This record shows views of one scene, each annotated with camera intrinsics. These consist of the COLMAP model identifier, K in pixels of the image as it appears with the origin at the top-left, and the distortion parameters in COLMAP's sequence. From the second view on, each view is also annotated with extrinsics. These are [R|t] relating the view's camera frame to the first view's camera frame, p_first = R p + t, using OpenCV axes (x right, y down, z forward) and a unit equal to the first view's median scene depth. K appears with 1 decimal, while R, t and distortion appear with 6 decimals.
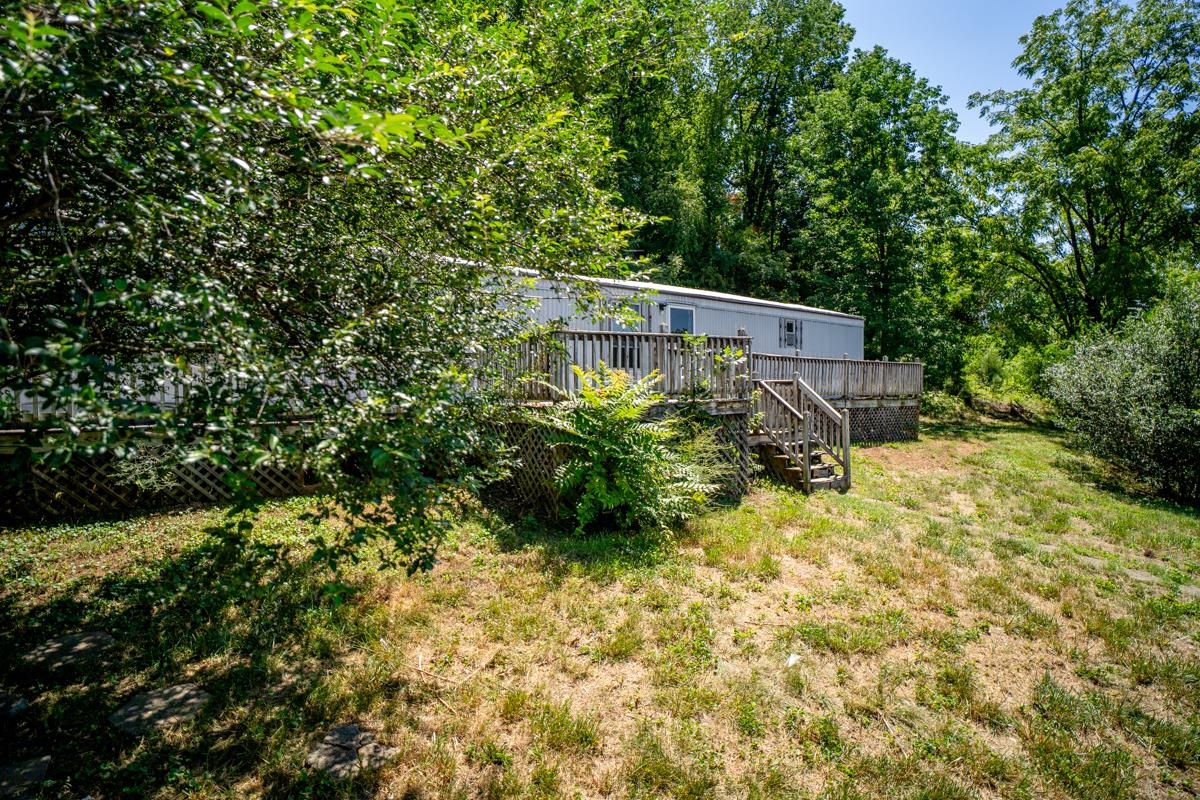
lens RADIAL K [[630.1, 0, 600.0], [0, 630.1, 400.0], [0, 0, 1]] dist [-0.056880, 0.031425]
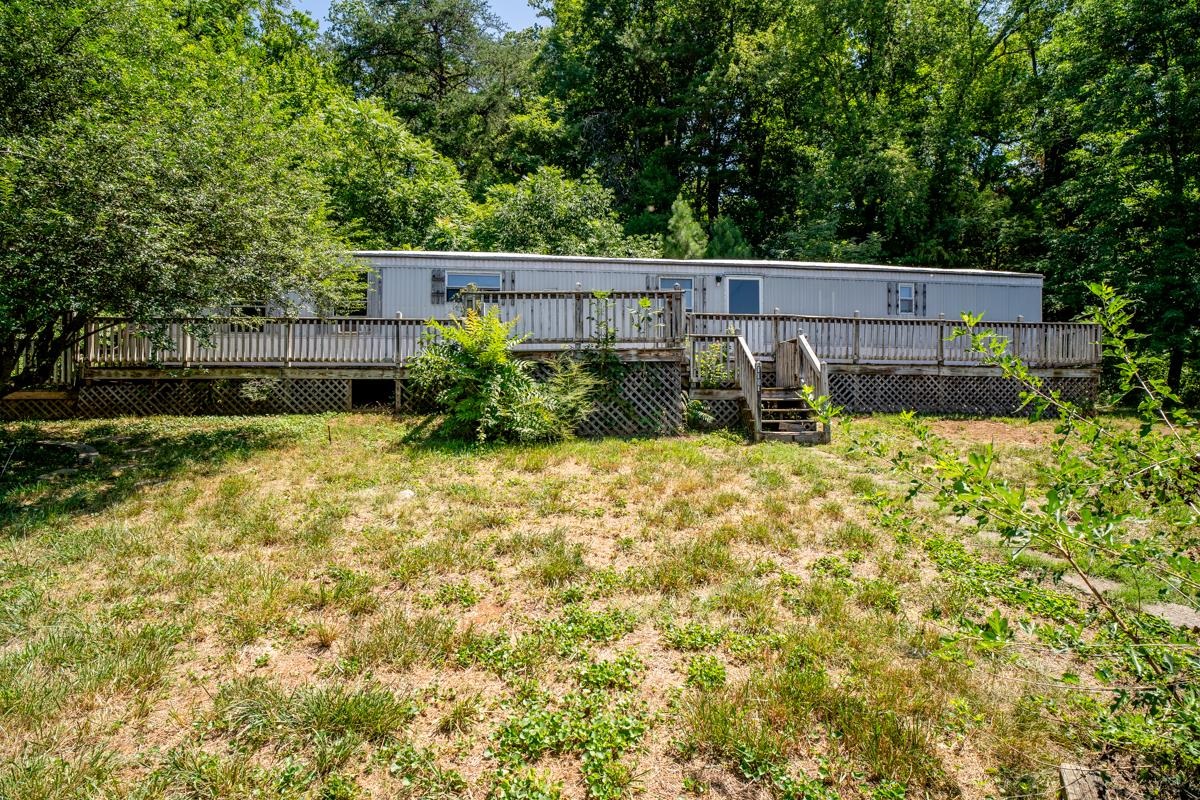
lens RADIAL K [[630.1, 0, 600.0], [0, 630.1, 400.0], [0, 0, 1]] dist [-0.056880, 0.031425]
pose [[0.849936, 0.001796, -0.526883, 0.481218], [-0.014848, 0.999679, -0.020544, 0.077831], [0.526677, 0.025285, 0.849689, 0.010987]]
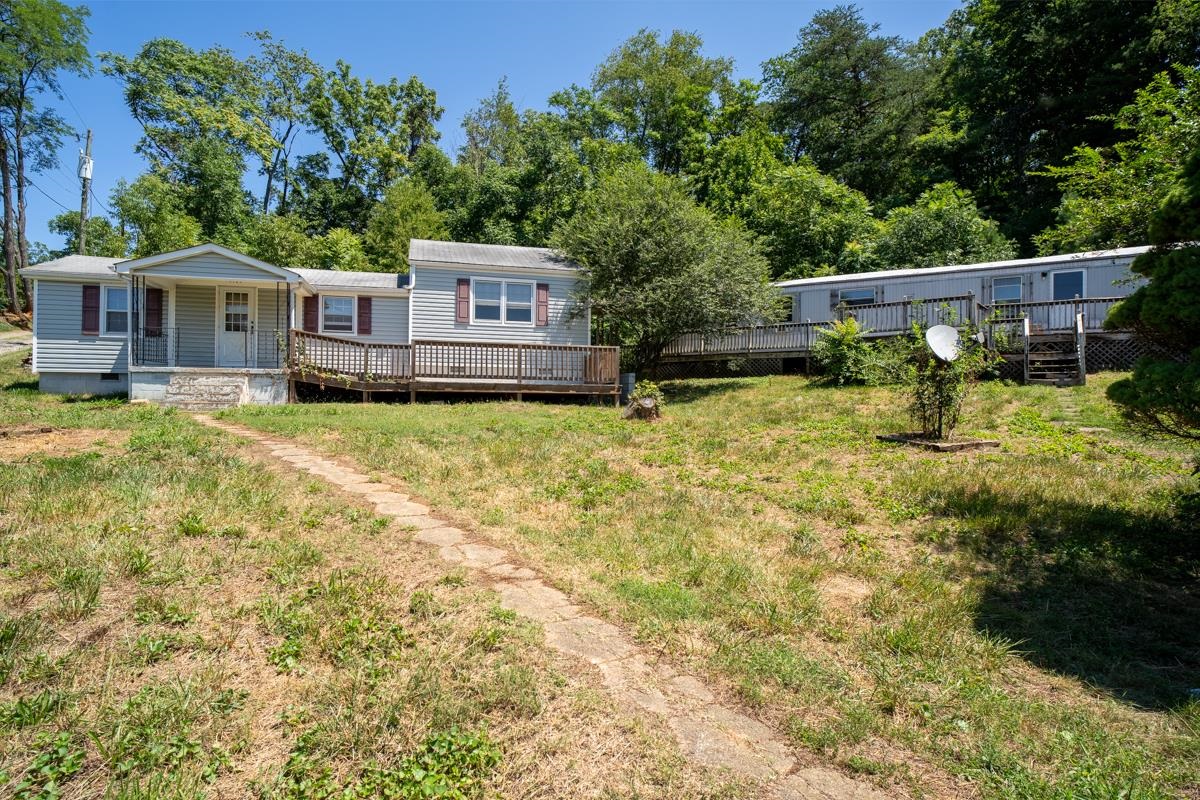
lens RADIAL K [[630.1, 0, 600.0], [0, 630.1, 400.0], [0, 0, 1]] dist [-0.056880, 0.031425]
pose [[0.327956, 0.007855, -0.944660, 1.075330], [-0.018058, 0.999835, 0.002045, 0.147777], [0.944520, 0.016388, 0.328044, -0.386449]]
